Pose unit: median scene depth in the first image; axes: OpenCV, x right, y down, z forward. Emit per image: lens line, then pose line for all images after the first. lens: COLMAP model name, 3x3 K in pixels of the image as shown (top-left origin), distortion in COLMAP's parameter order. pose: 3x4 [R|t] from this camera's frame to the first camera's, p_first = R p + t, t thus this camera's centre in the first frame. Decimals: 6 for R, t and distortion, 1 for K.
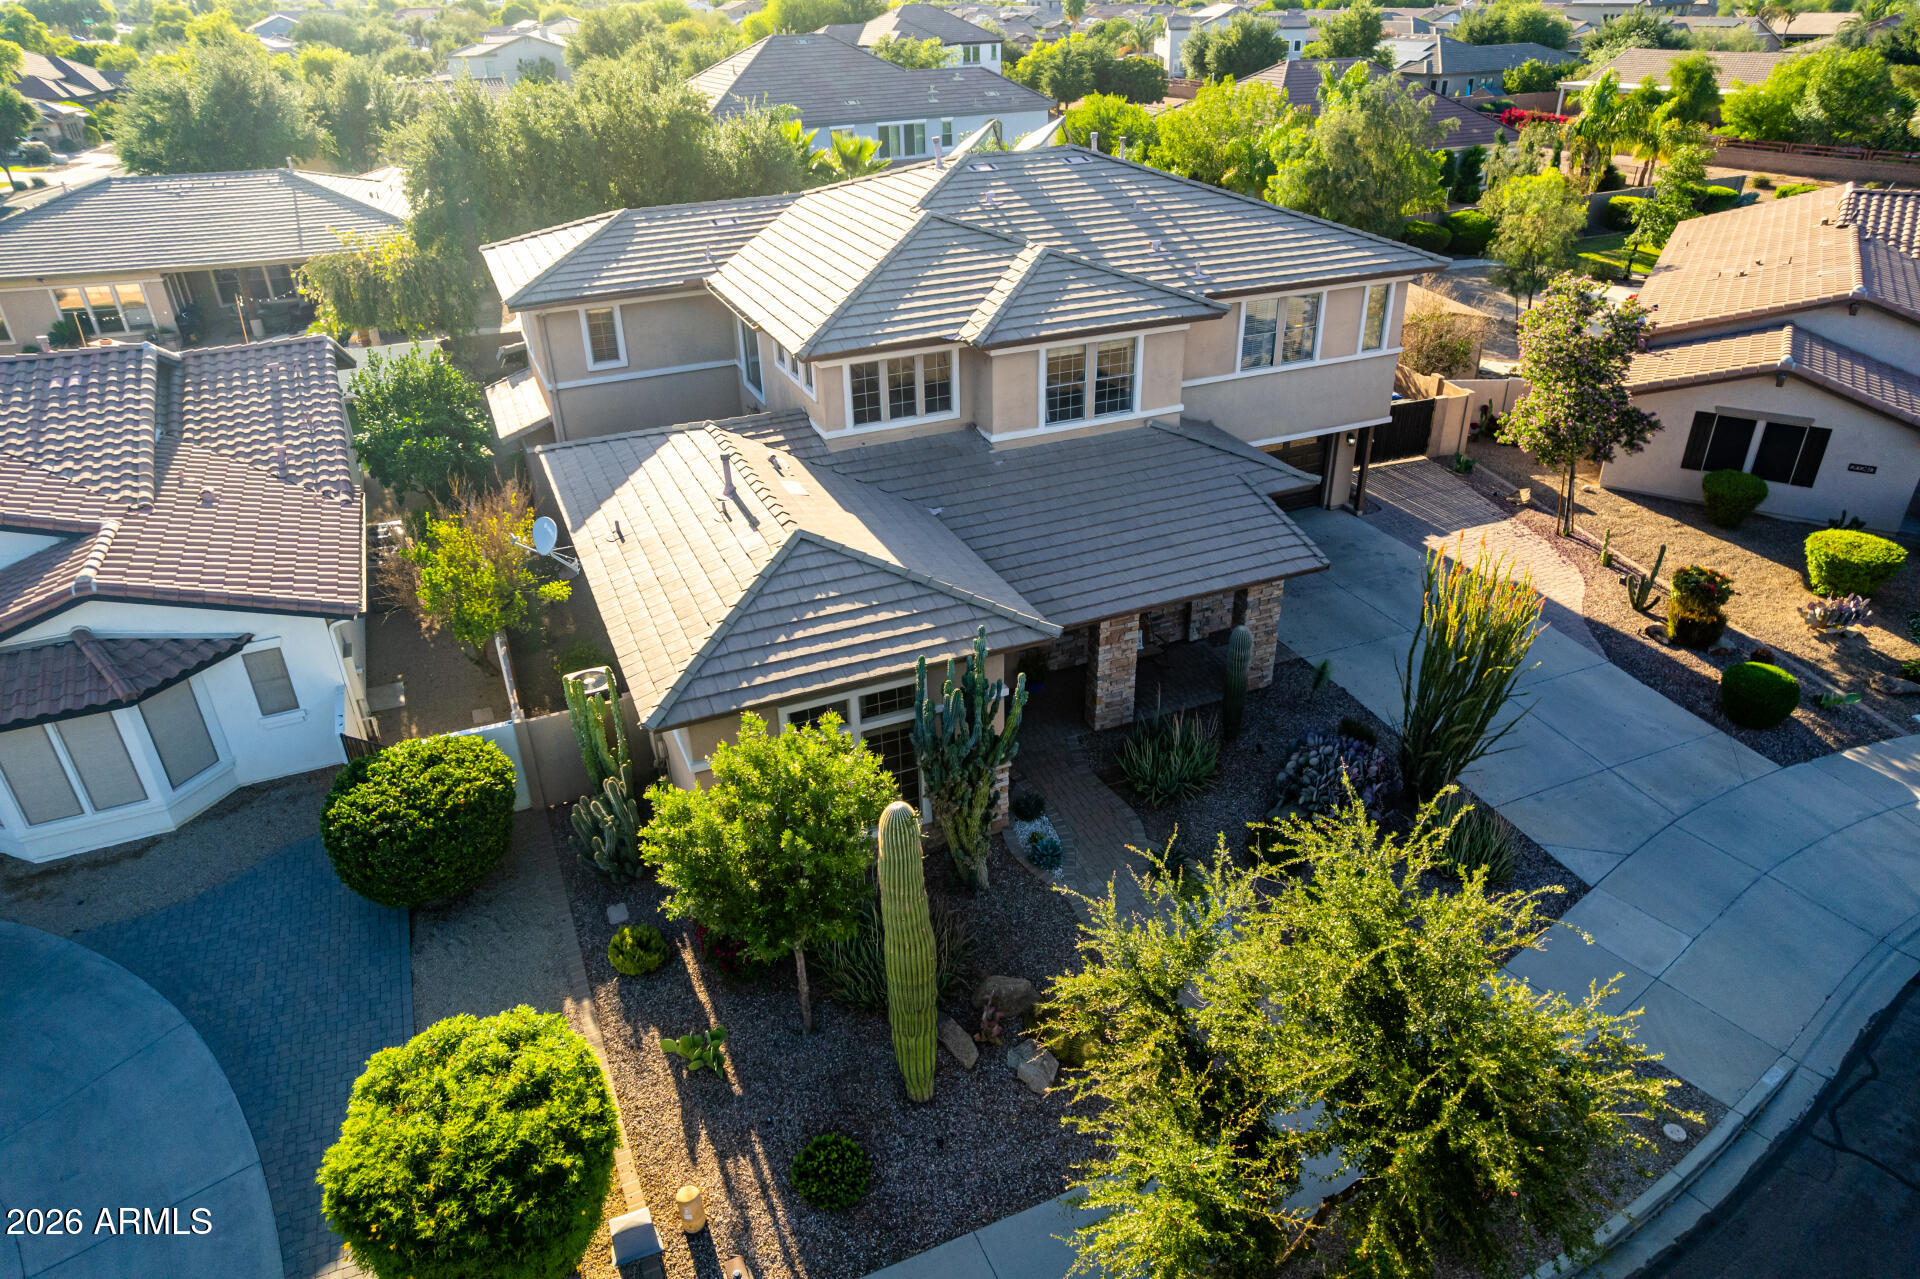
lens RADIAL K [[1231.3, 0, 963.2], [0, 1231.3, 639.8], [0, 0, 1]] dist [-0.080953, 0.076172]
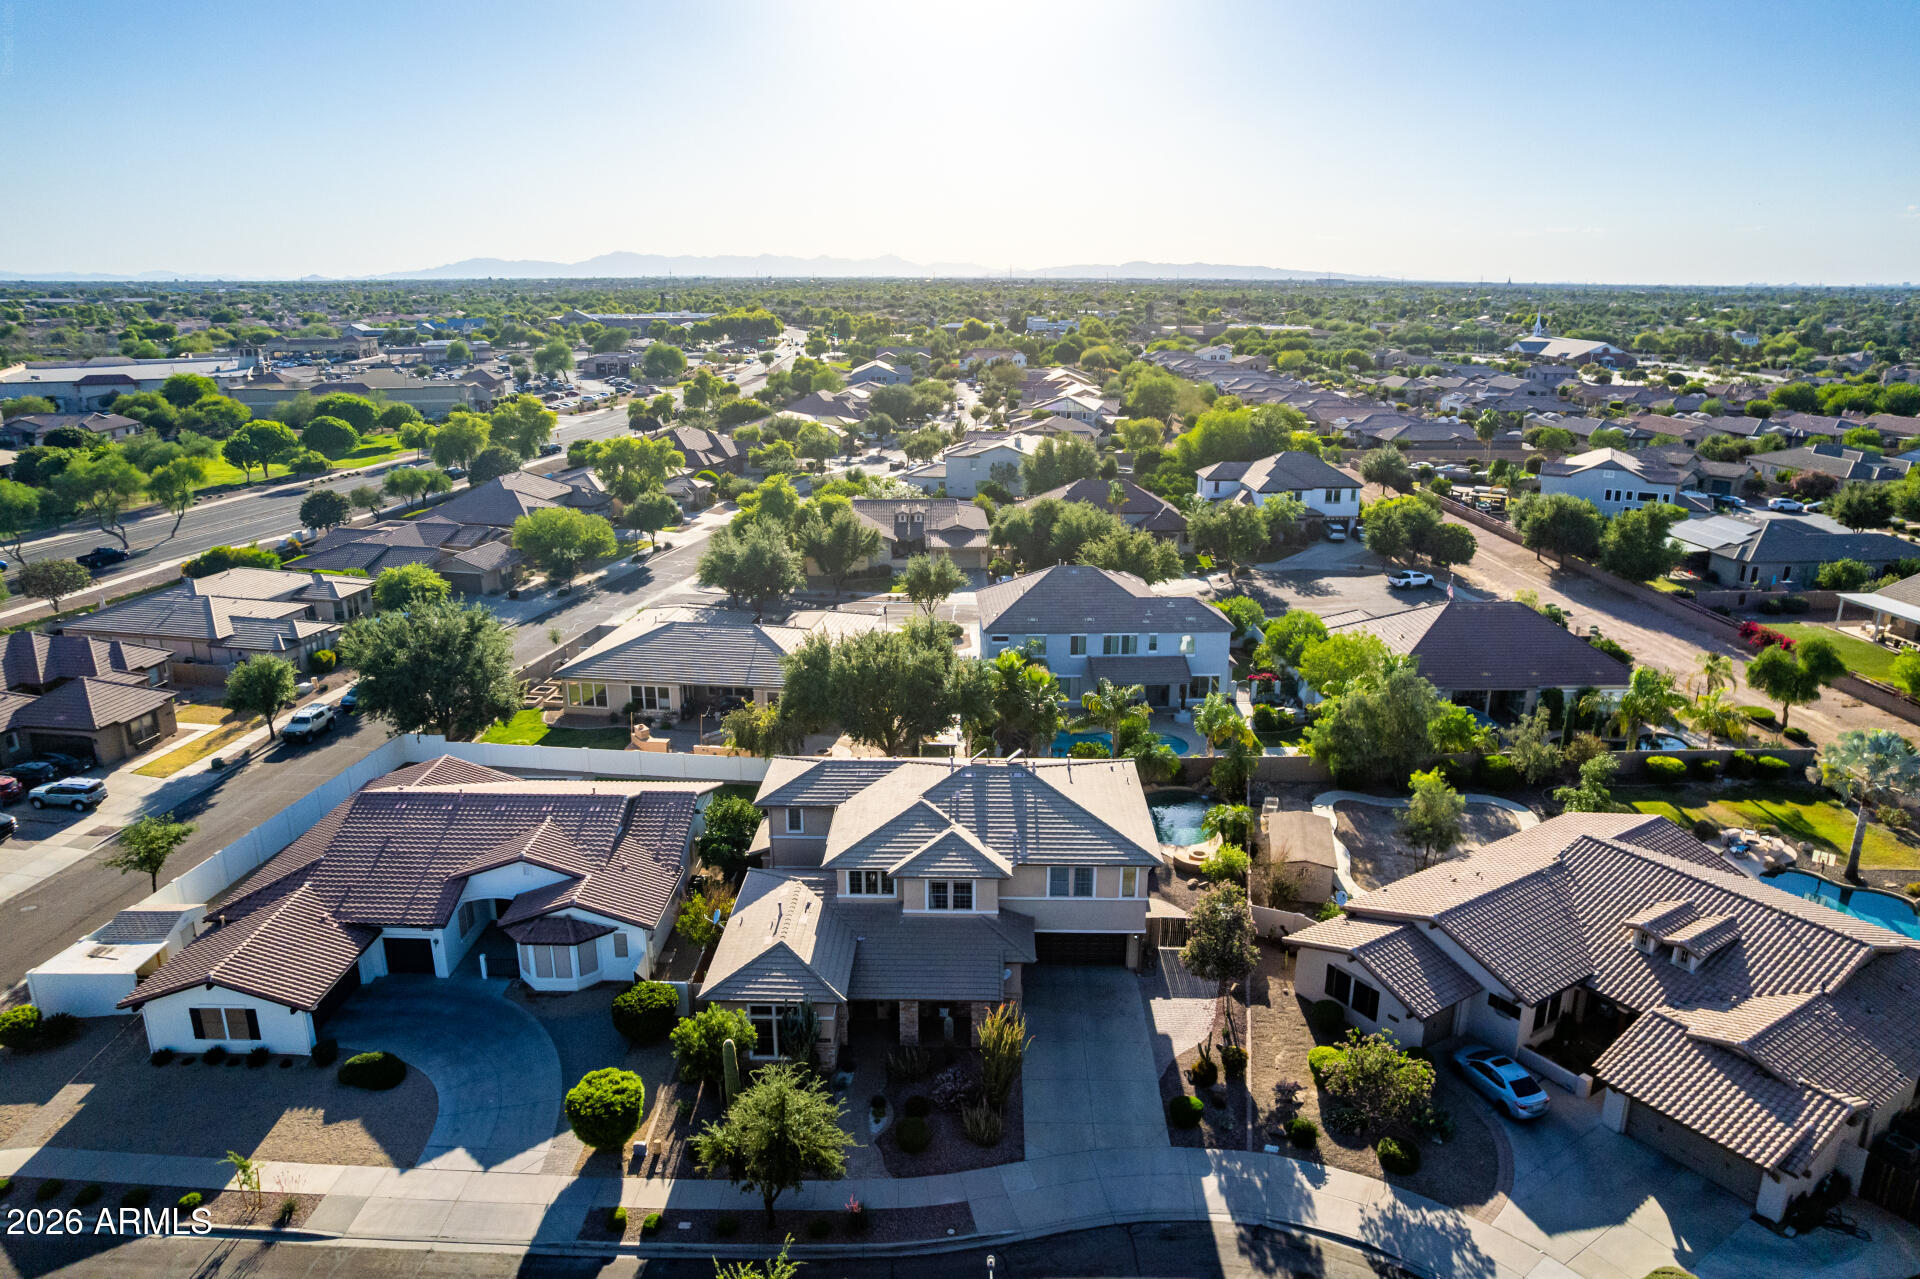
lens RADIAL K [[1257.0, 0, 960.0], [0, 1257.0, 639.5], [0, 0, 1]] dist [-0.062228, 0.047685]
pose [[0.907091, 0.138336, -0.397554, 0.997442], [-0.219460, 0.961358, -0.166215, -0.286141], [0.359198, 0.238019, 0.902399, -1.245566]]
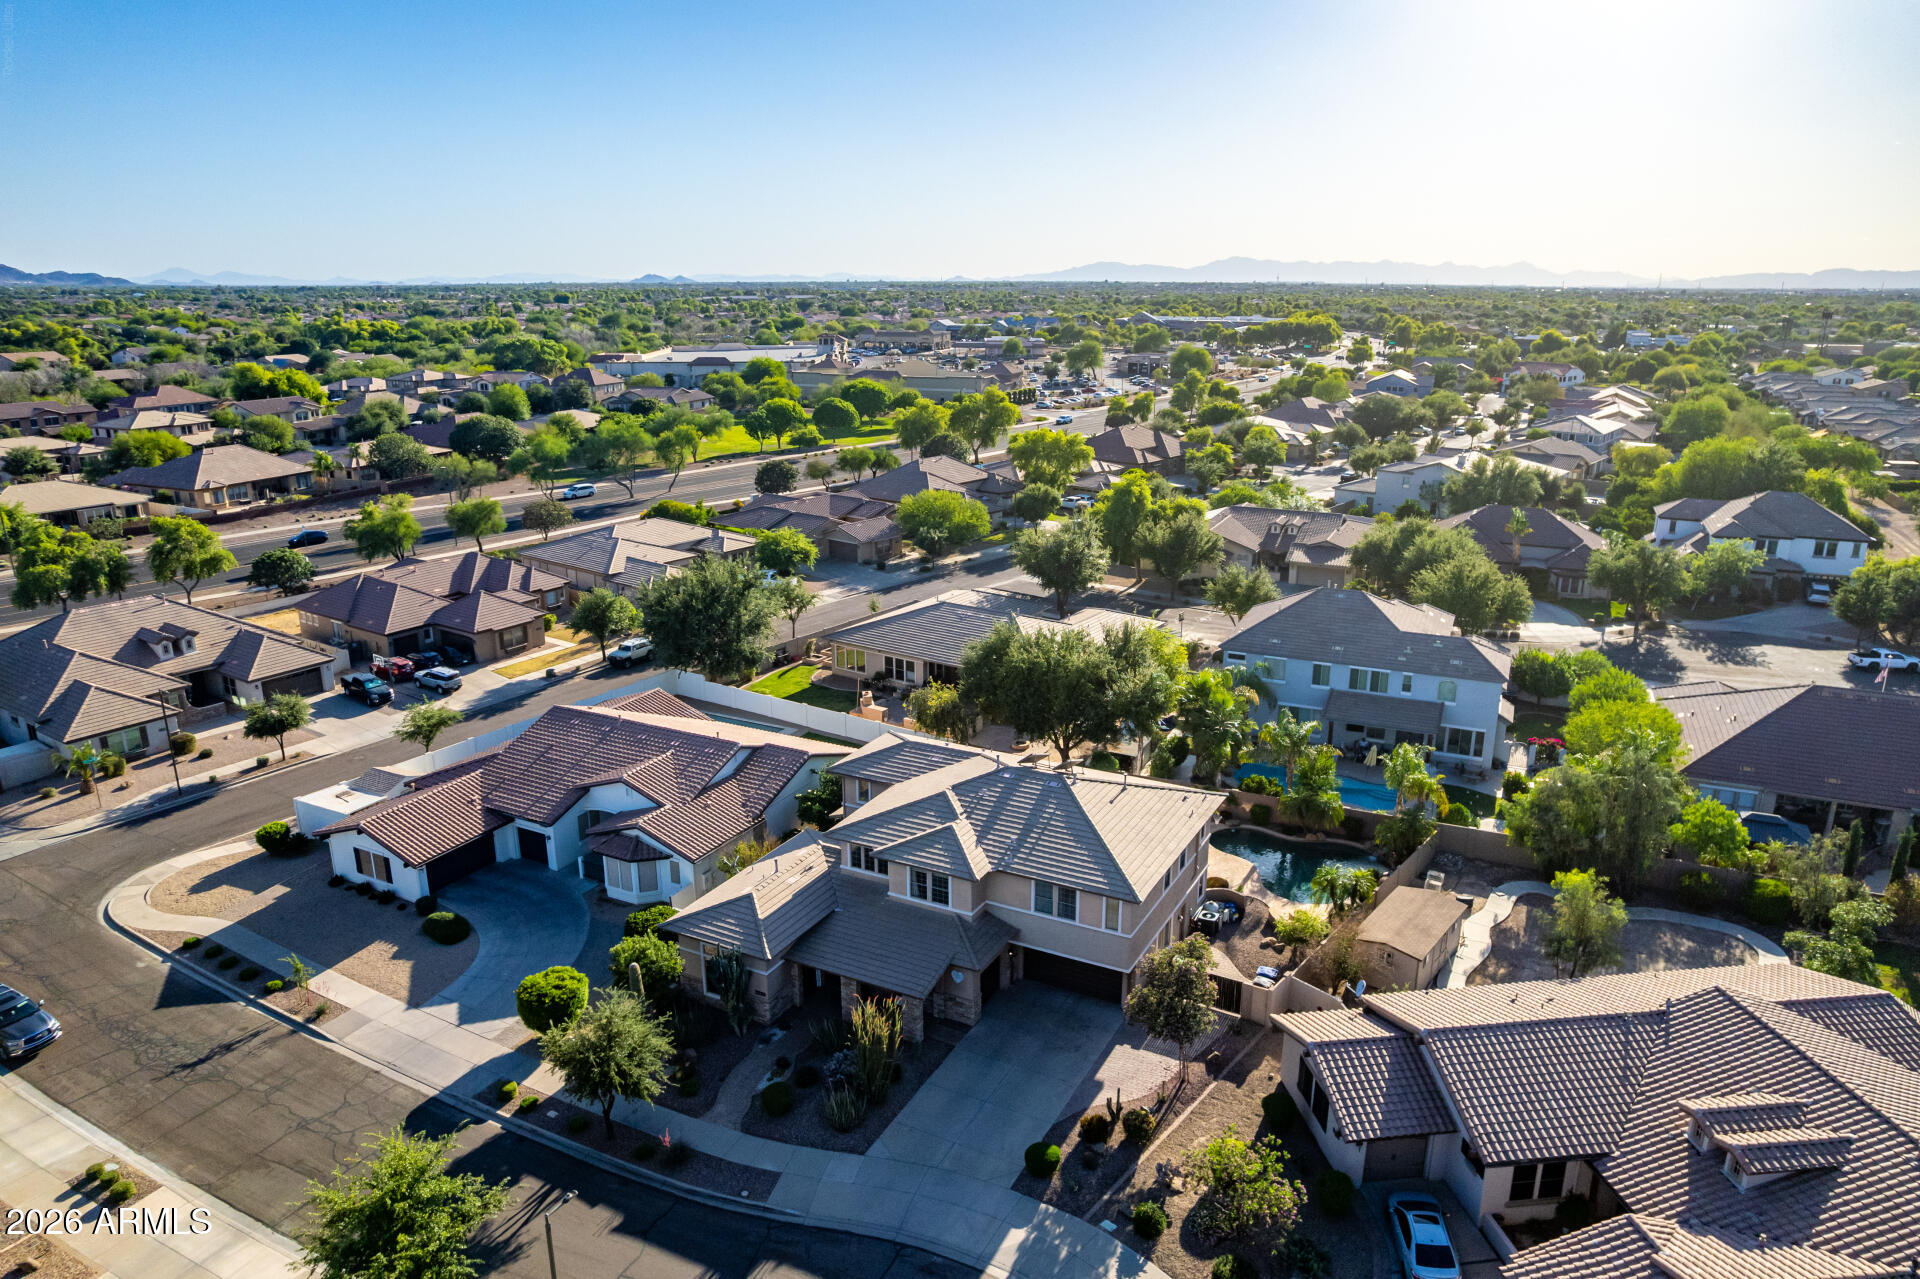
lens RADIAL K [[1257.0, 0, 960.0], [0, 1257.0, 639.5], [0, 0, 1]] dist [-0.062228, 0.047685]
pose [[0.623689, 0.236089, -0.745168, 1.787264], [-0.387414, 0.921338, -0.032353, -0.586324], [0.678913, 0.308867, 0.666092, -0.669679]]
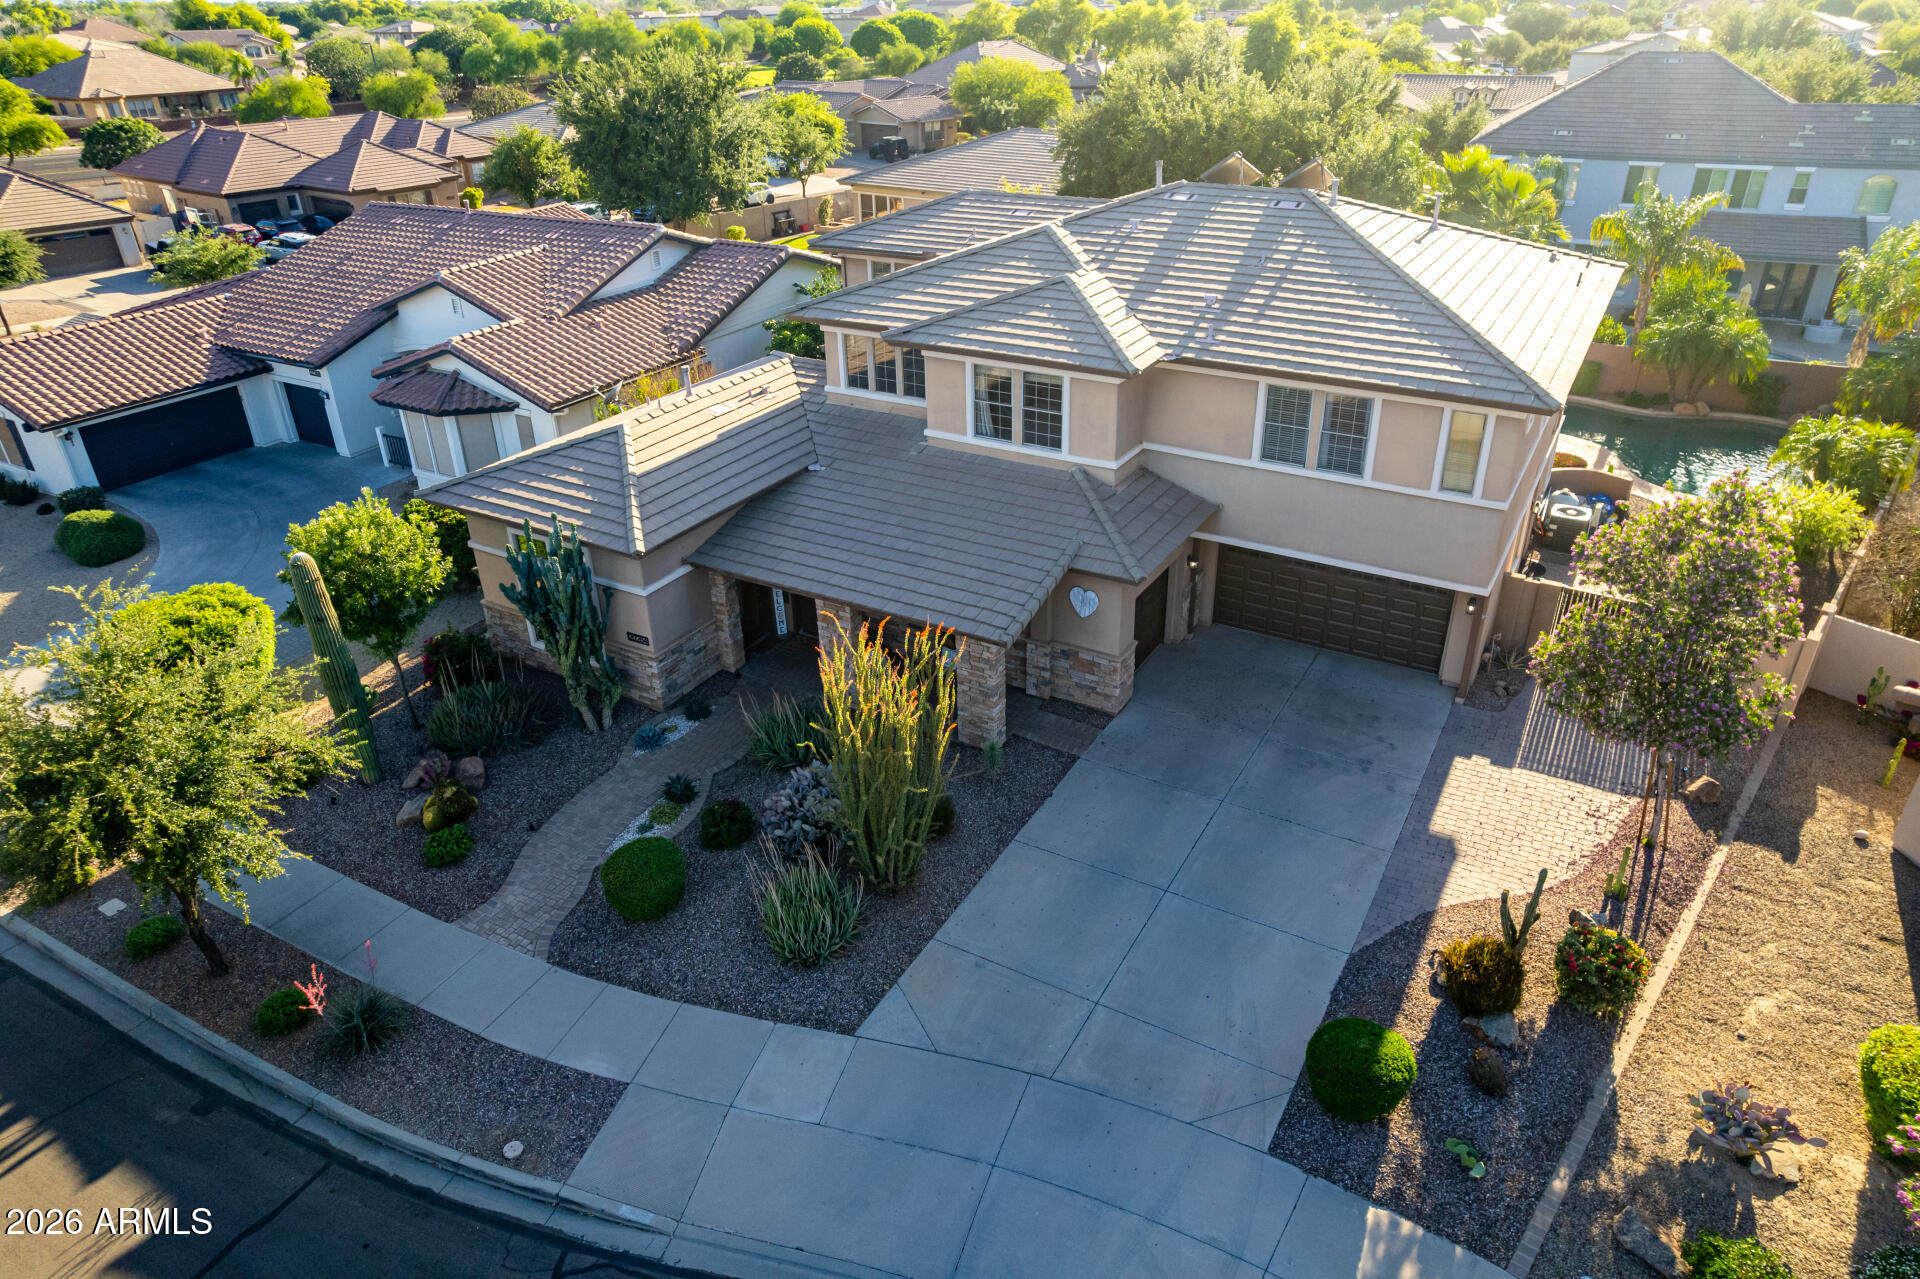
lens RADIAL K [[1231.3, 0, 963.2], [0, 1231.3, 639.8], [0, 0, 1]] dist [-0.080953, 0.076172]
pose [[0.591819, 0.392160, -0.704244, 0.868074], [-0.385474, 0.904990, 0.180009, -0.203376], [0.707927, 0.164935, 0.686758, 0.307289]]
